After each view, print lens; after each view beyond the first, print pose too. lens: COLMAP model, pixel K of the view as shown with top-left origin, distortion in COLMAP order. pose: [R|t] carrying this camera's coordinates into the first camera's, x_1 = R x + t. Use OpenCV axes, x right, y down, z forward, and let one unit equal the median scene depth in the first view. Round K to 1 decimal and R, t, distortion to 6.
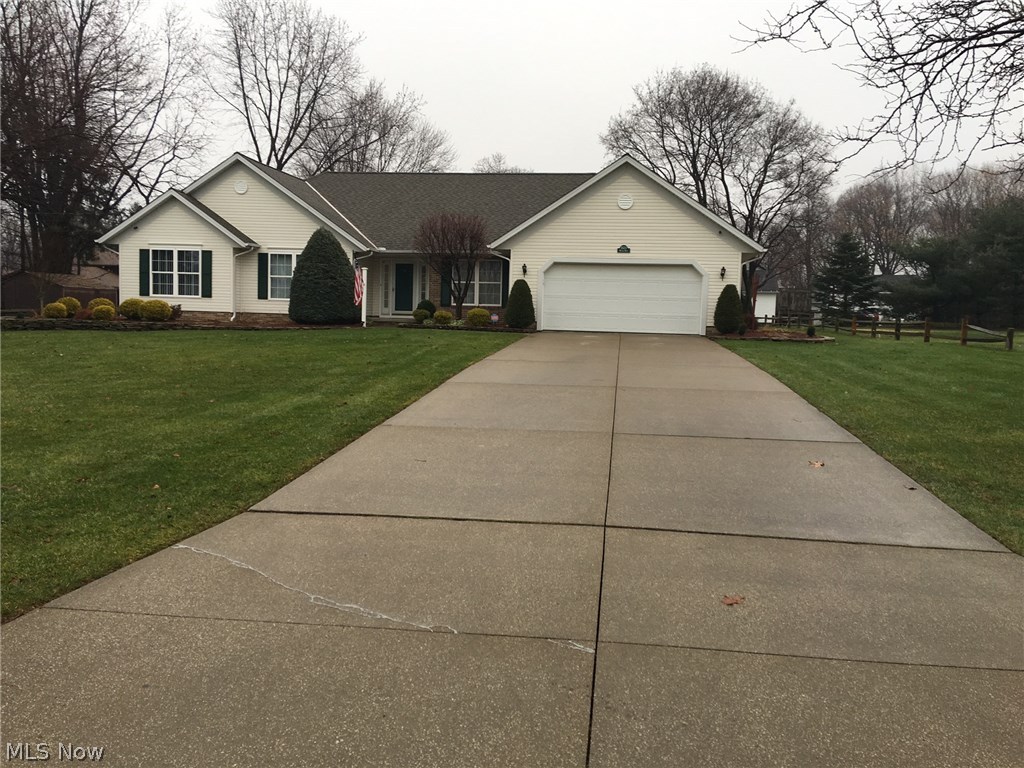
lens RADIAL K [[866.2, 0, 509.7], [0, 866.2, 384.4], [0, 0, 1]] dist [0.013133, 0.003917]
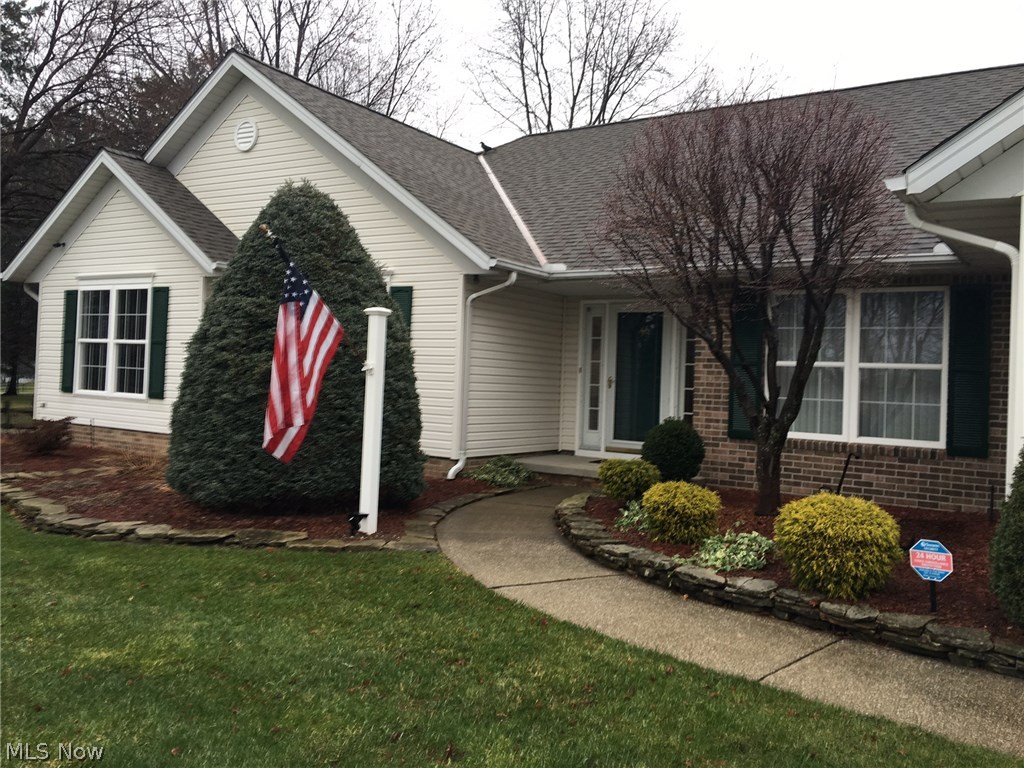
lens RADIAL K [[866.2, 0, 510.7], [0, 866.2, 375.7], [0, 0, 1]] dist [0.013133, 0.003917]
pose [[0.904773, 0.008252, -0.425815, -0.016909], [-0.051521, 0.994590, -0.090196, -0.081836], [0.422767, 0.103545, 0.900303, 0.691847]]
